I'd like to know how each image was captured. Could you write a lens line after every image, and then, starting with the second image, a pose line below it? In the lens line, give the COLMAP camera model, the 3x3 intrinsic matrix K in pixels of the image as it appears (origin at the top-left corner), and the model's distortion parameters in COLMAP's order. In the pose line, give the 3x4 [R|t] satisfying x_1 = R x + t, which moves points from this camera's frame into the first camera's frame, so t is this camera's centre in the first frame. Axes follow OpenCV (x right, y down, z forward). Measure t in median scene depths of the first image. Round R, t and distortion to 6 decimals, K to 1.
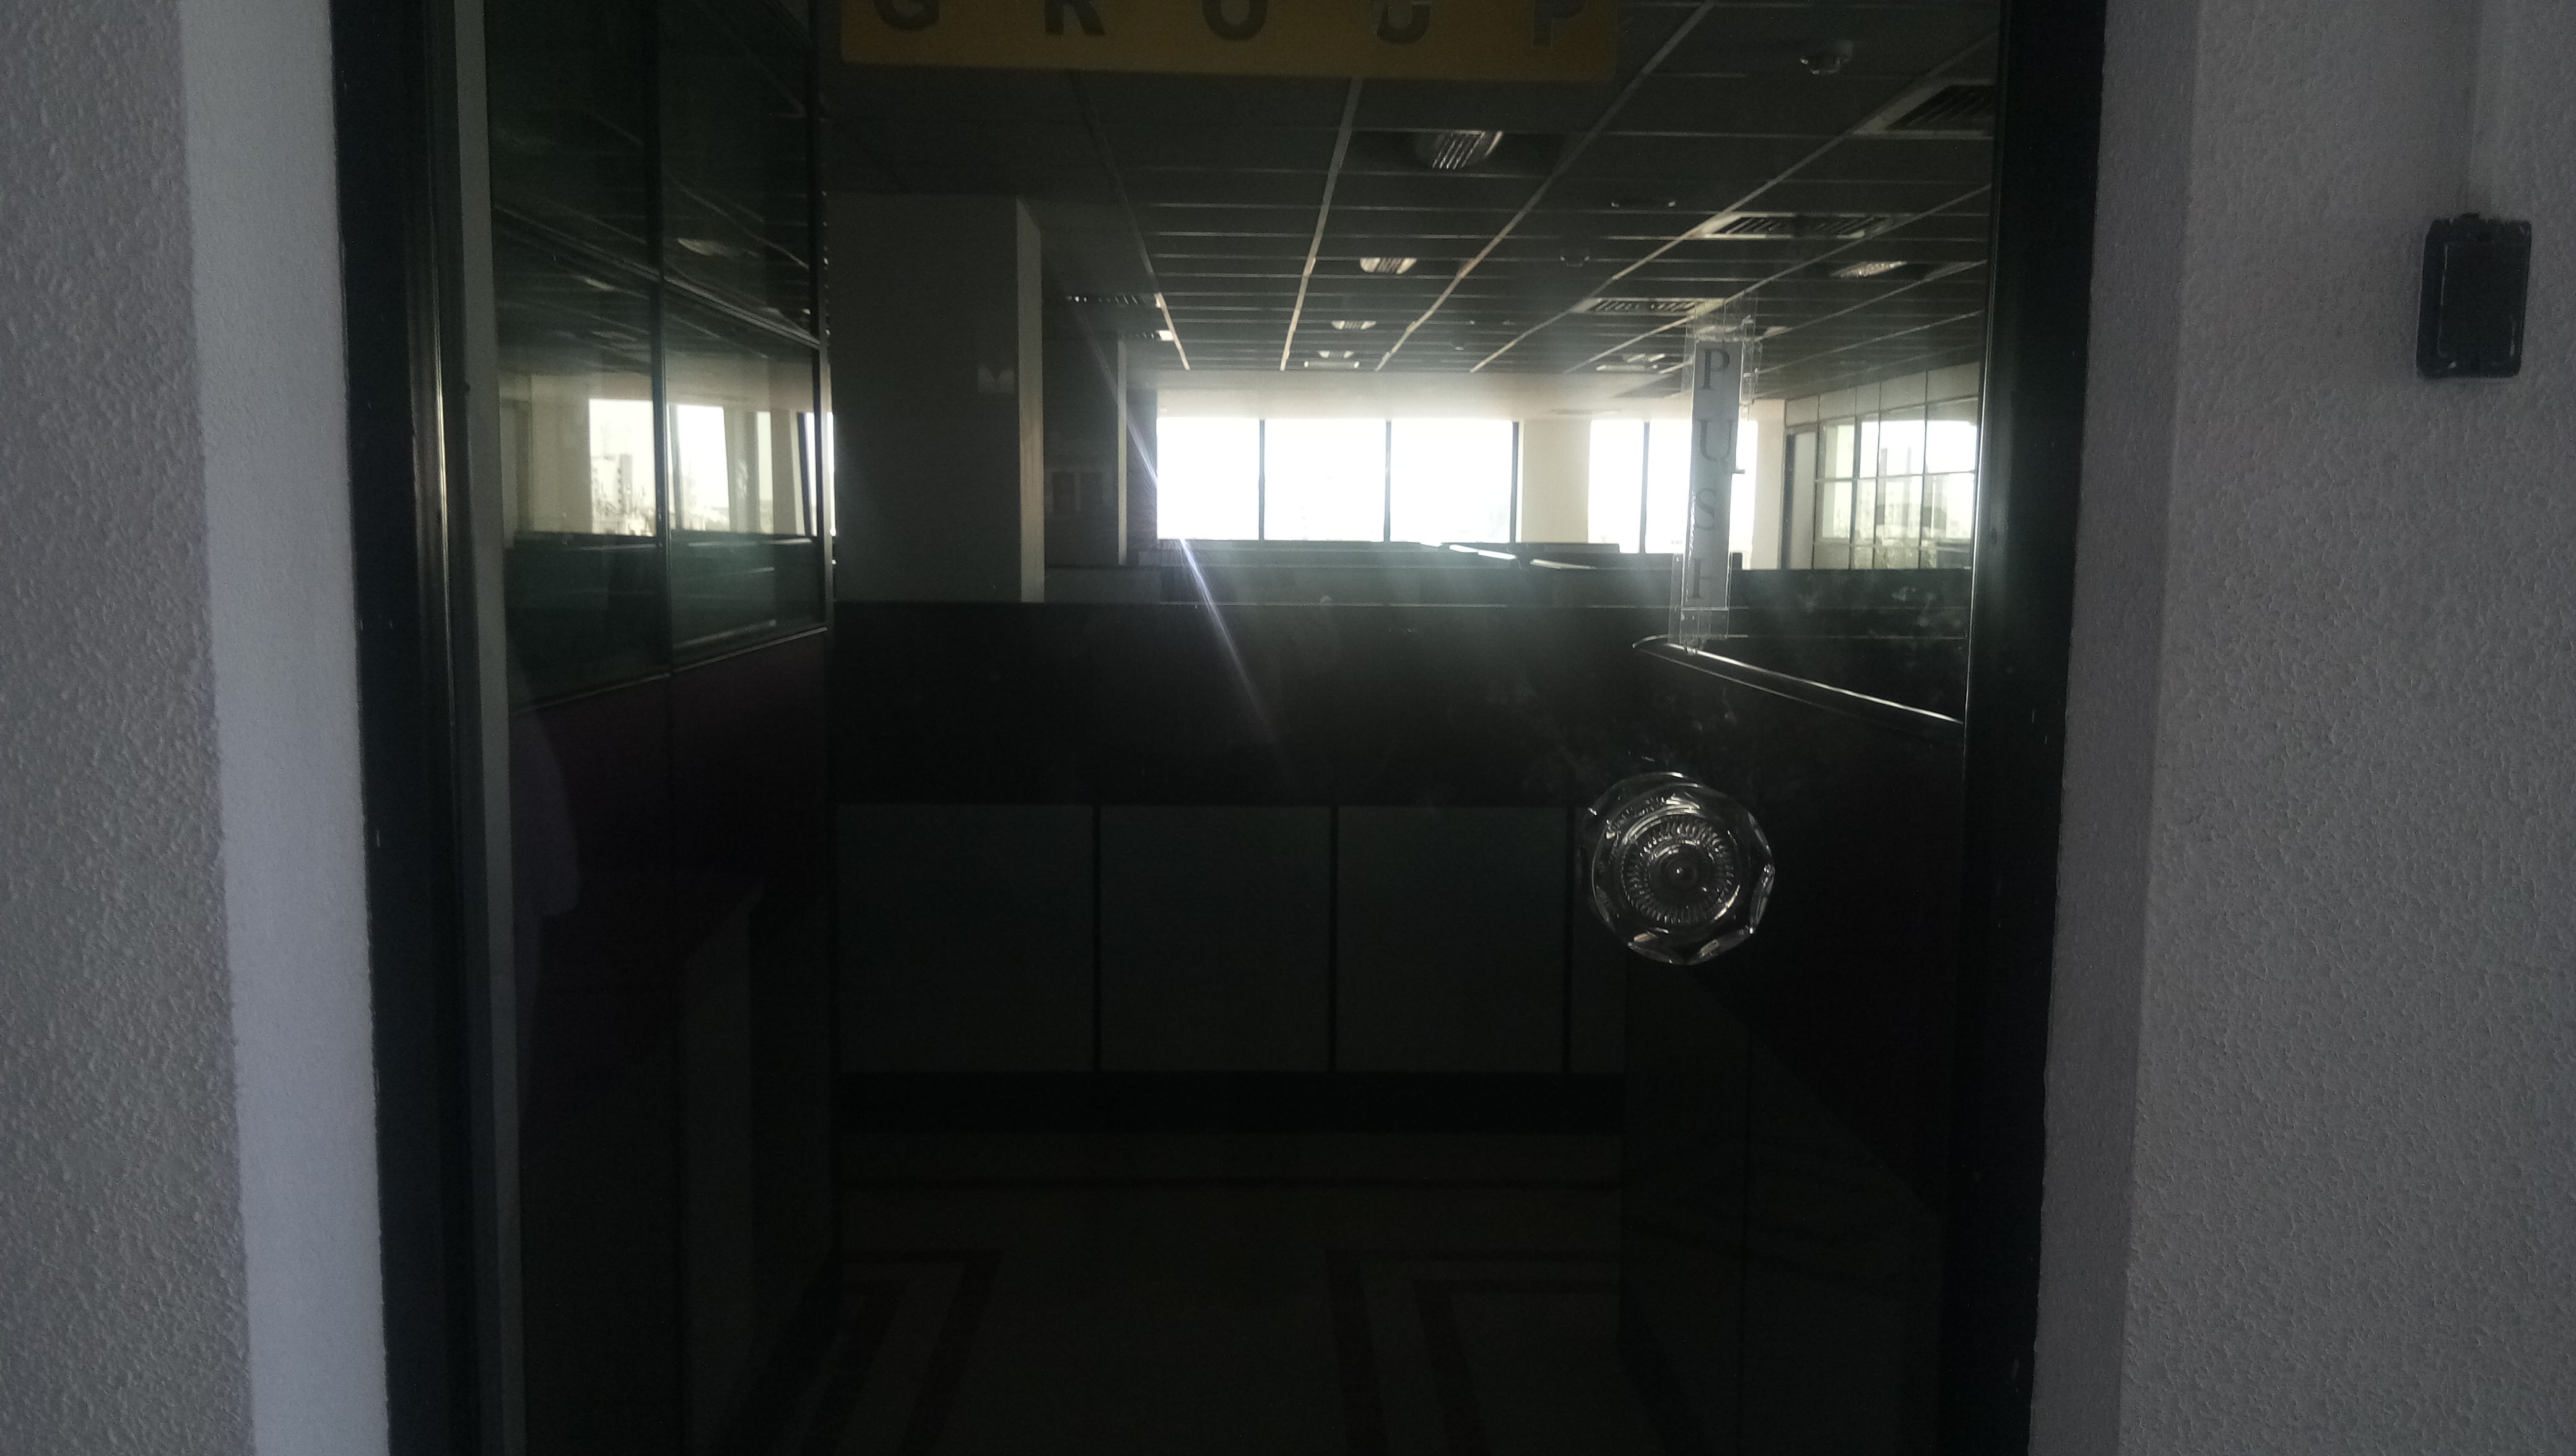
lens RADIAL K [[1993.0, 0, 1288.0], [0, 1993.0, 728.0], [0, 0, 1]] dist [0.101405, -0.158014]
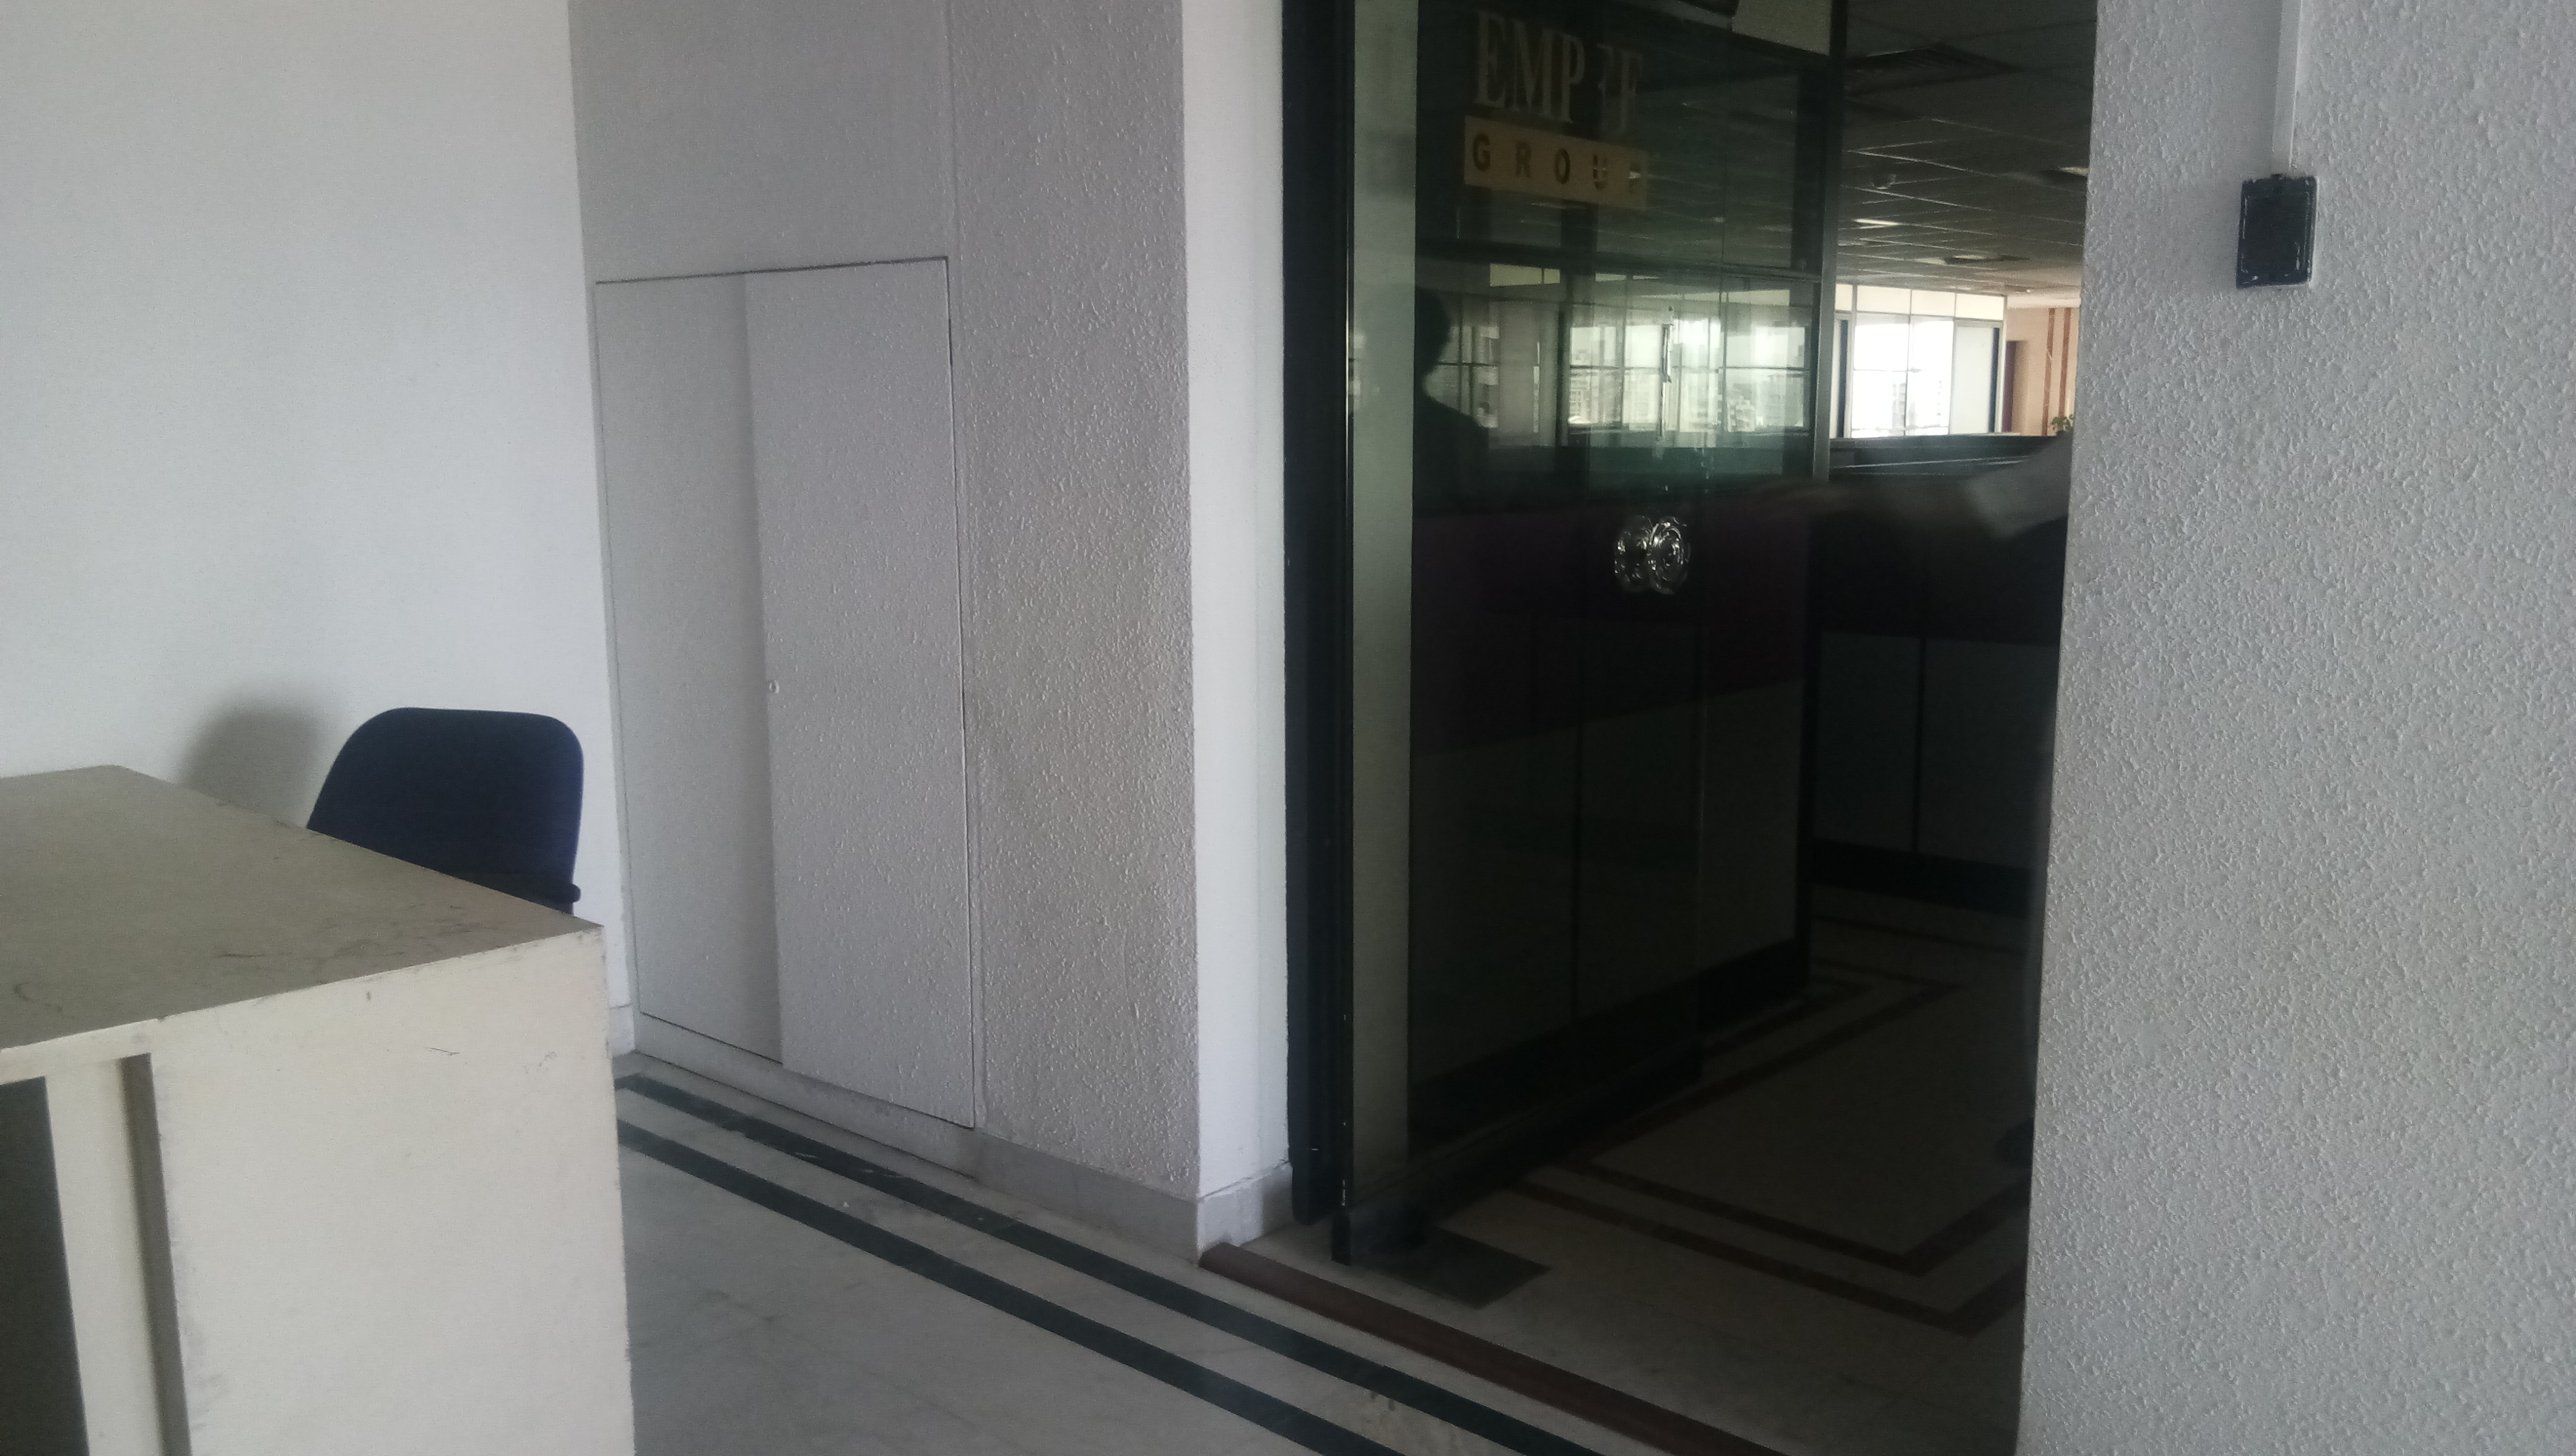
lens RADIAL K [[1993.0, 0, 1288.0], [0, 1993.0, 728.0], [0, 0, 1]] dist [0.101405, -0.158014]
pose [[0.722212, 0.092722, -0.685429, 1.085277], [-0.063730, 0.995679, 0.067541, 0.093598], [0.688730, -0.005097, 0.725000, -0.561919]]
